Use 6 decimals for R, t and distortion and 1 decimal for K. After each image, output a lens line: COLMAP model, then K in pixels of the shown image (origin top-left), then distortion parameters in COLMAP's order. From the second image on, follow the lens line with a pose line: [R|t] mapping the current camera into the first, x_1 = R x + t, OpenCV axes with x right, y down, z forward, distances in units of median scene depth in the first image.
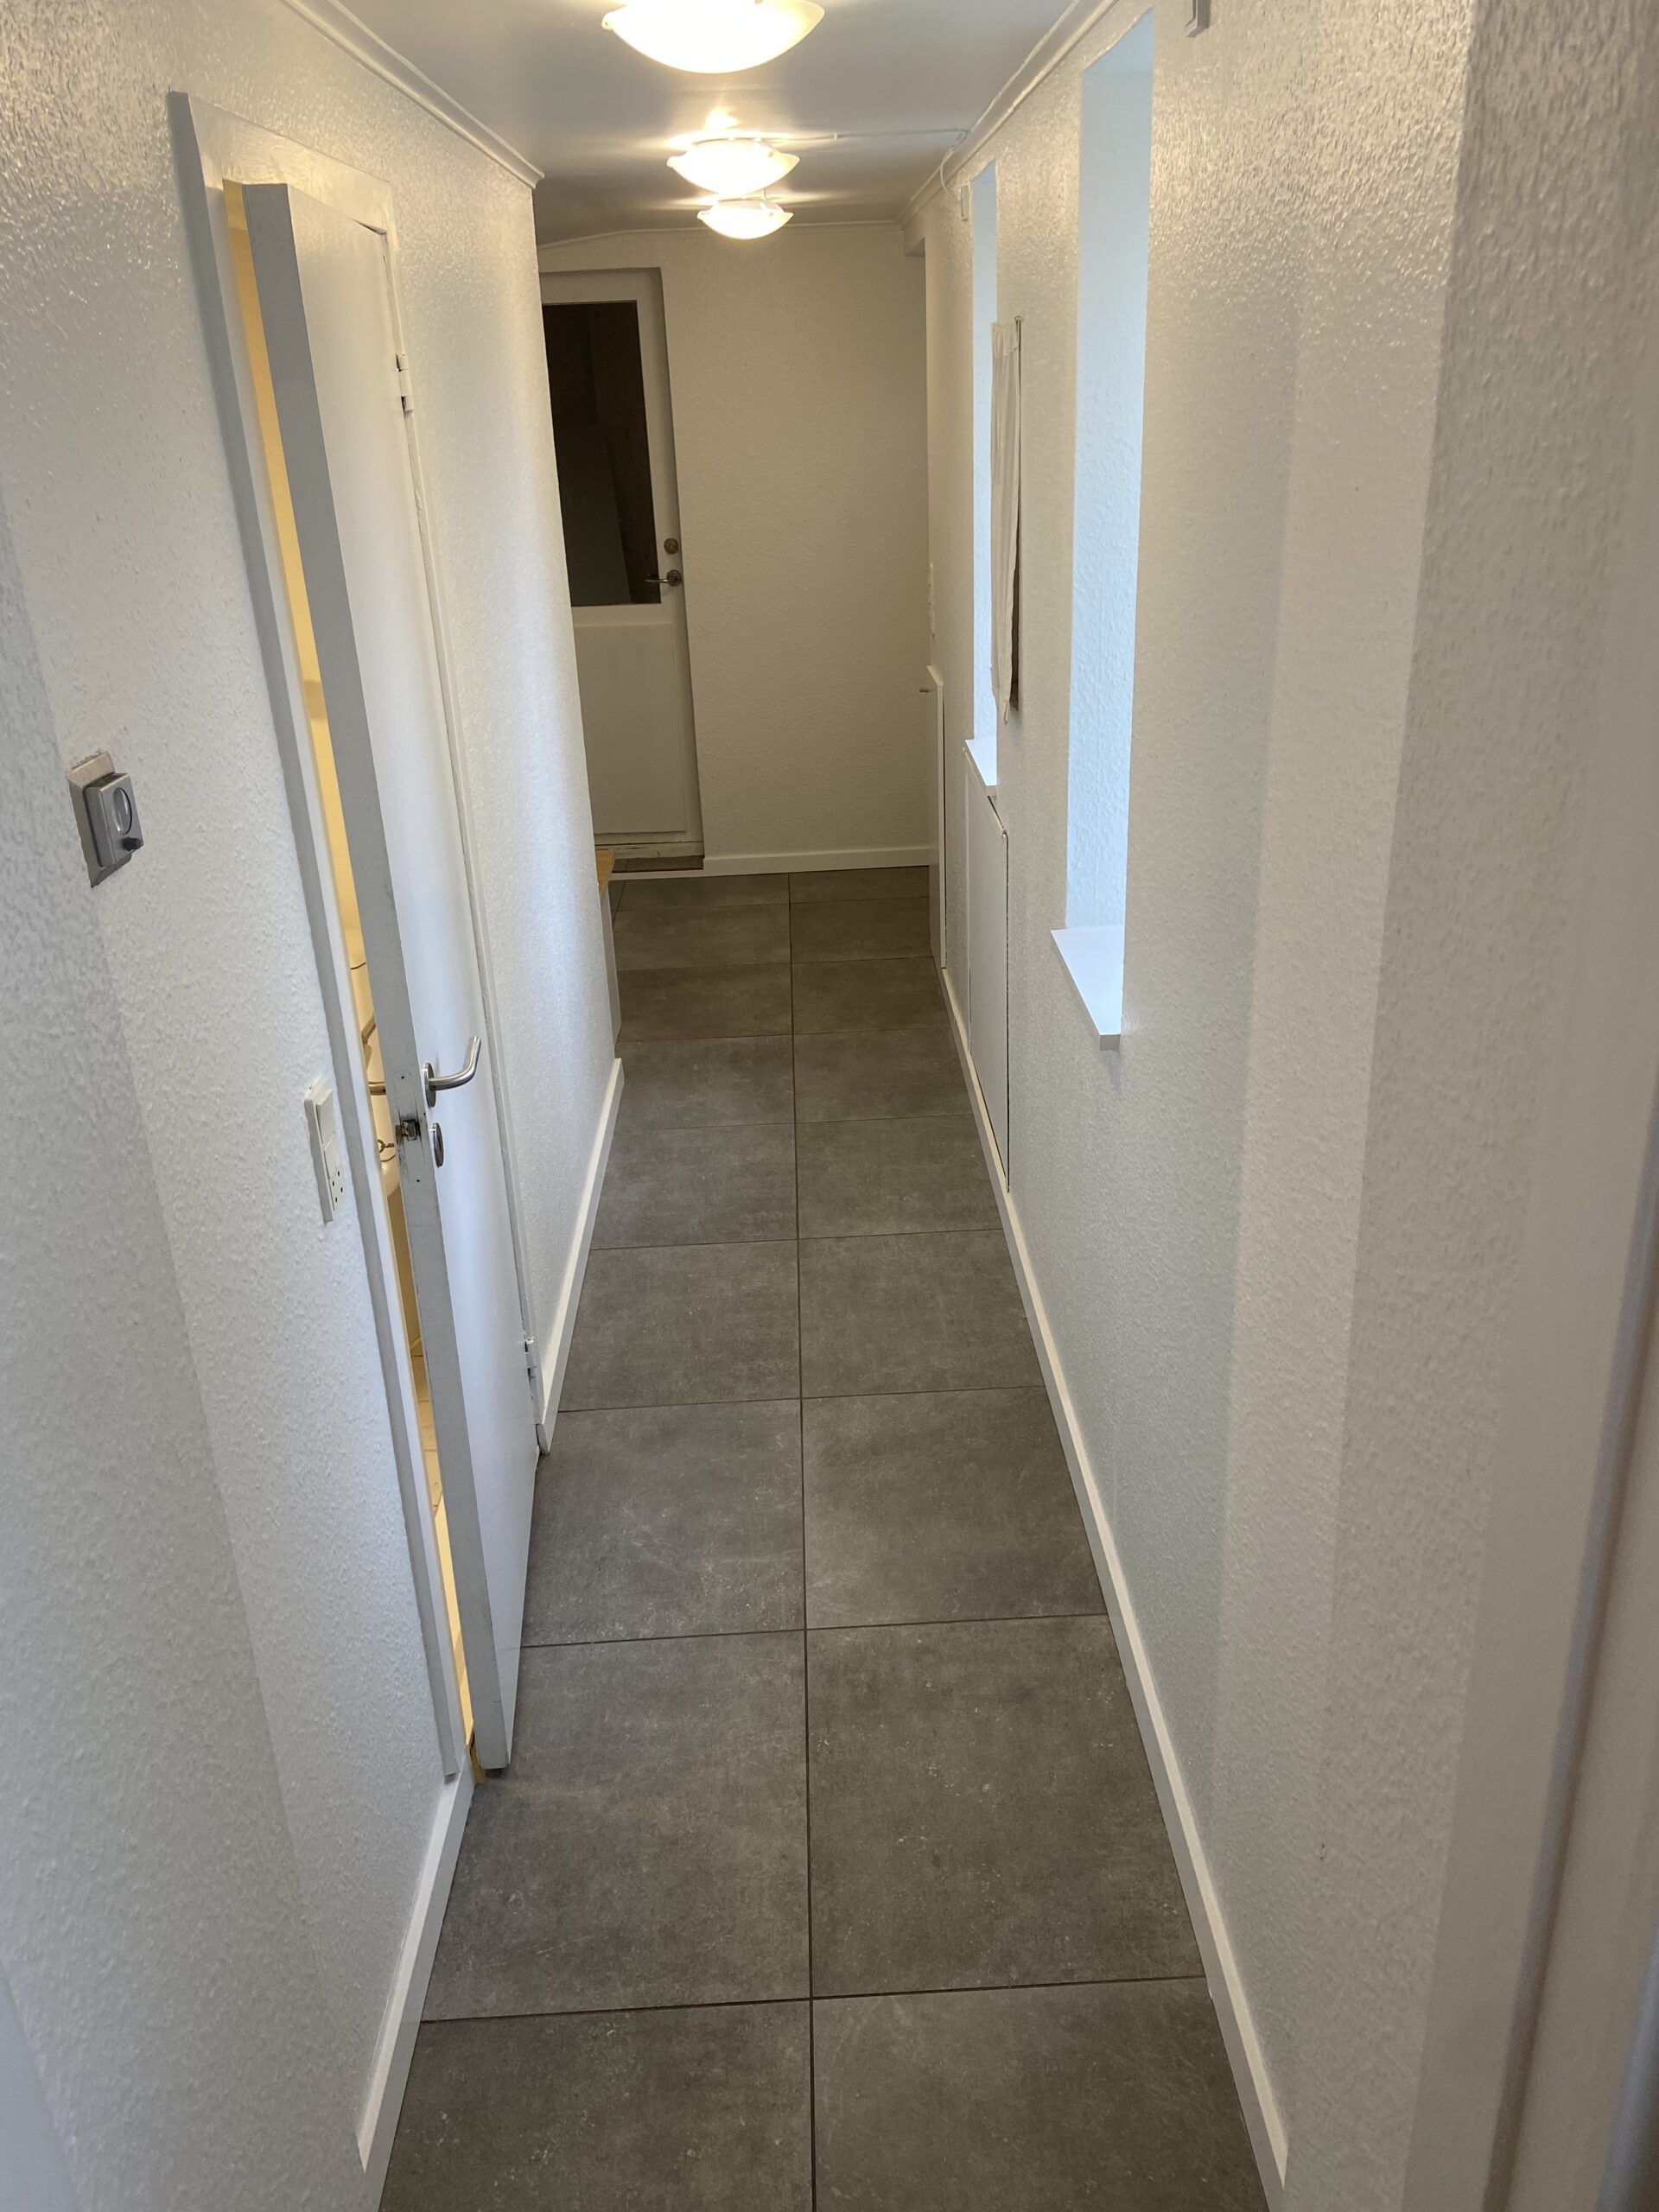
lens RADIAL K [[1673.8, 0, 823.8], [0, 1673.8, 1084.5], [0, 0, 1]] dist [0.128729, -0.148798]
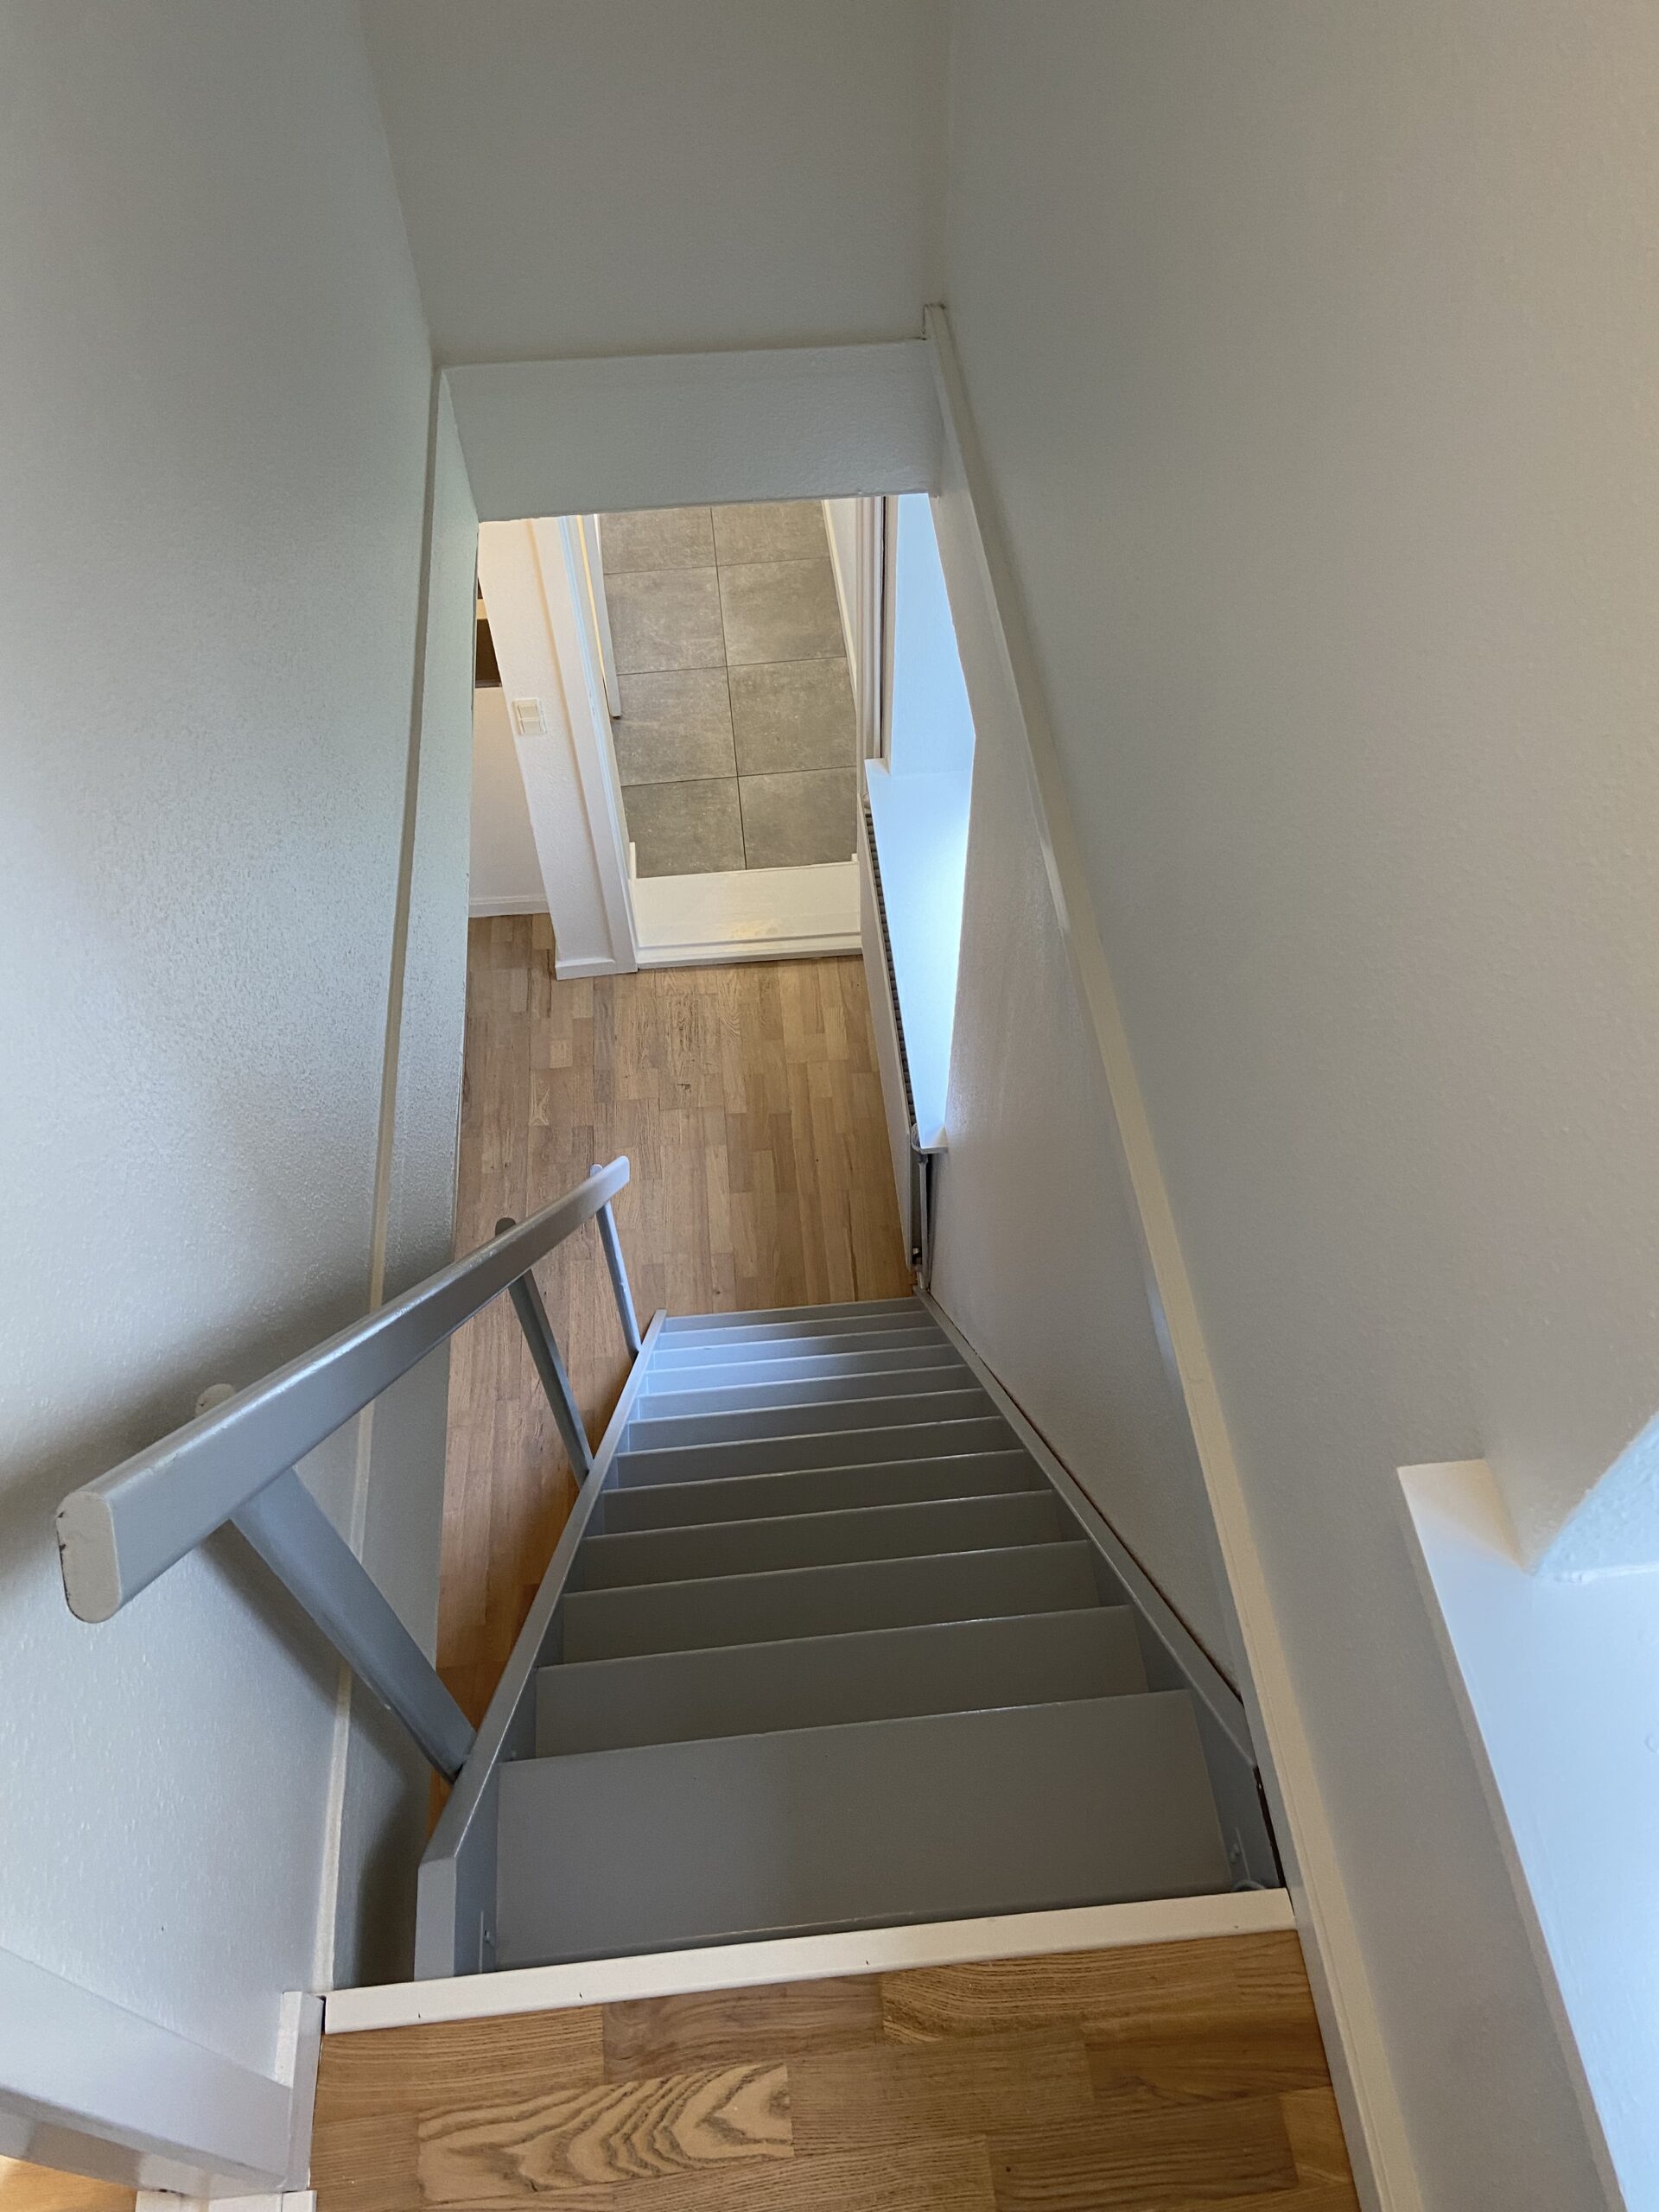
lens RADIAL K [[1673.8, 0, 823.8], [0, 1673.8, 1084.5], [0, 0, 1]] dist [0.128729, -0.148798]
pose [[0.997017, -0.045343, 0.062466, -0.048367], [0.008515, 0.868941, 0.494843, -0.350598], [-0.076717, -0.492834, 0.866734, -1.384208]]
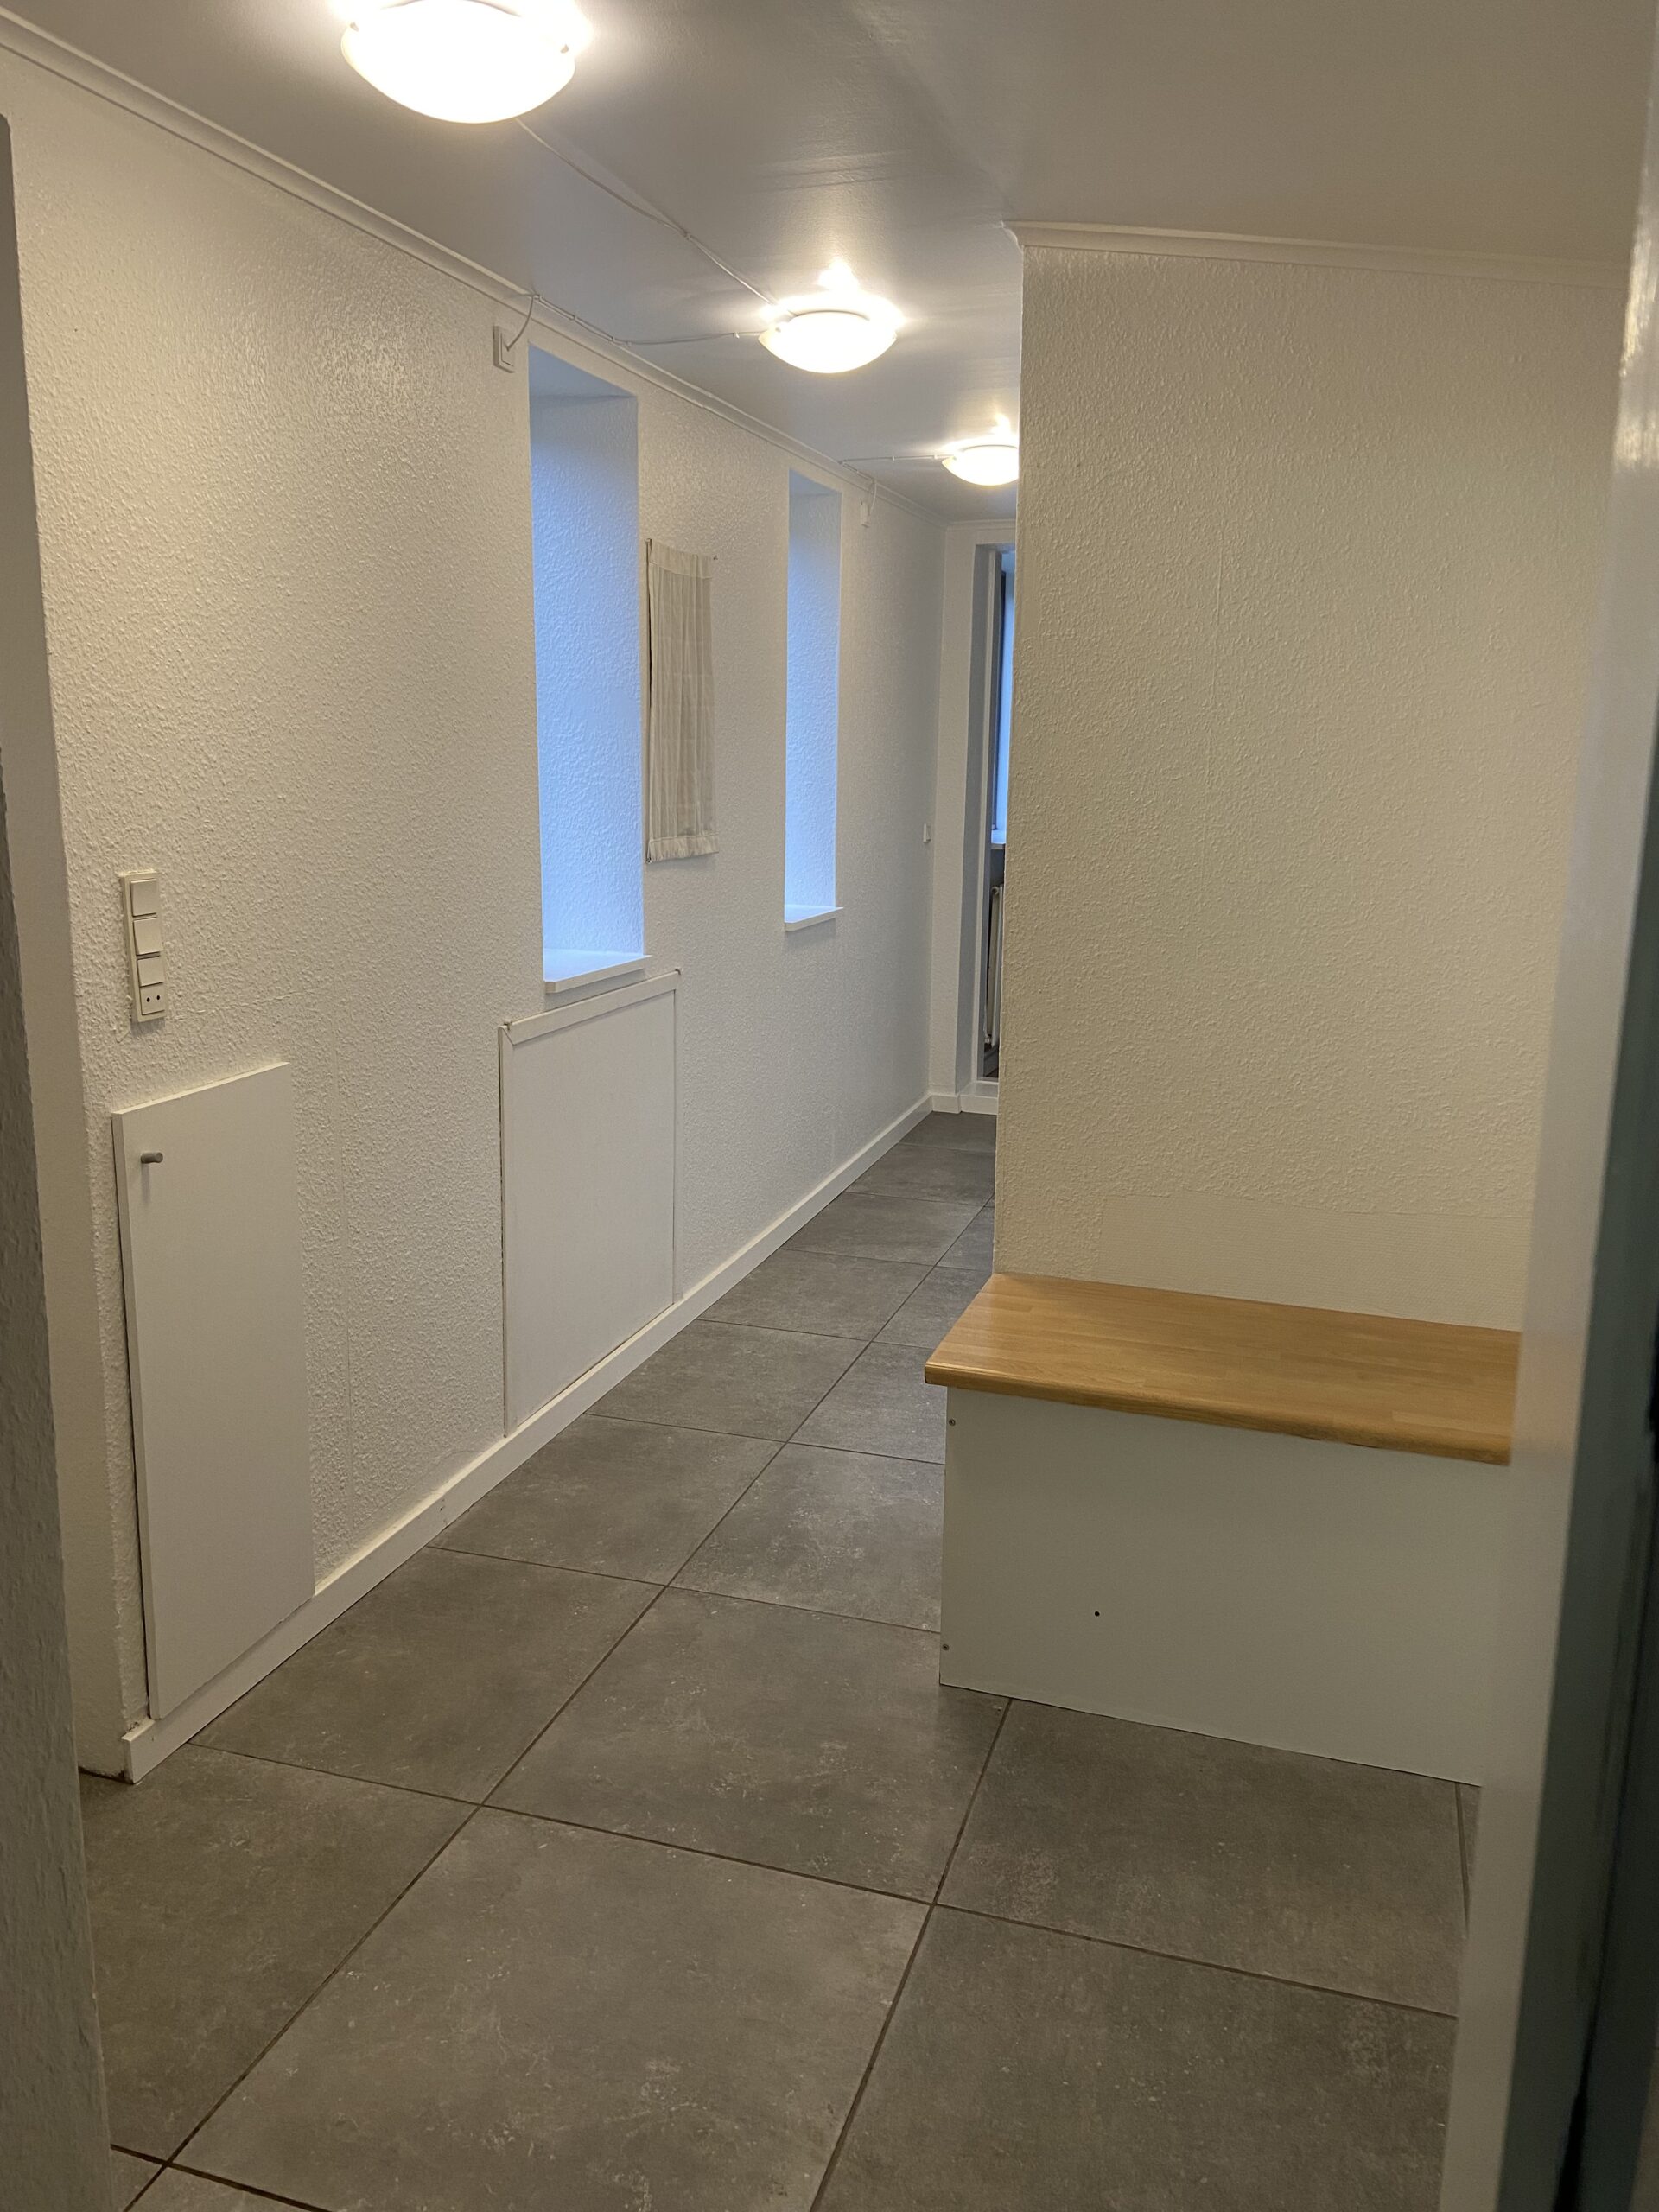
lens RADIAL K [[1673.8, 0, 823.8], [0, 1673.8, 1084.5], [0, 0, 1]] dist [0.128729, -0.148798]
pose [[-0.944094, -0.036059, 0.327698, -0.457629], [0.152231, 0.834001, 0.530347, -0.853572], [-0.292424, 0.550584, -0.781886, 2.400642]]
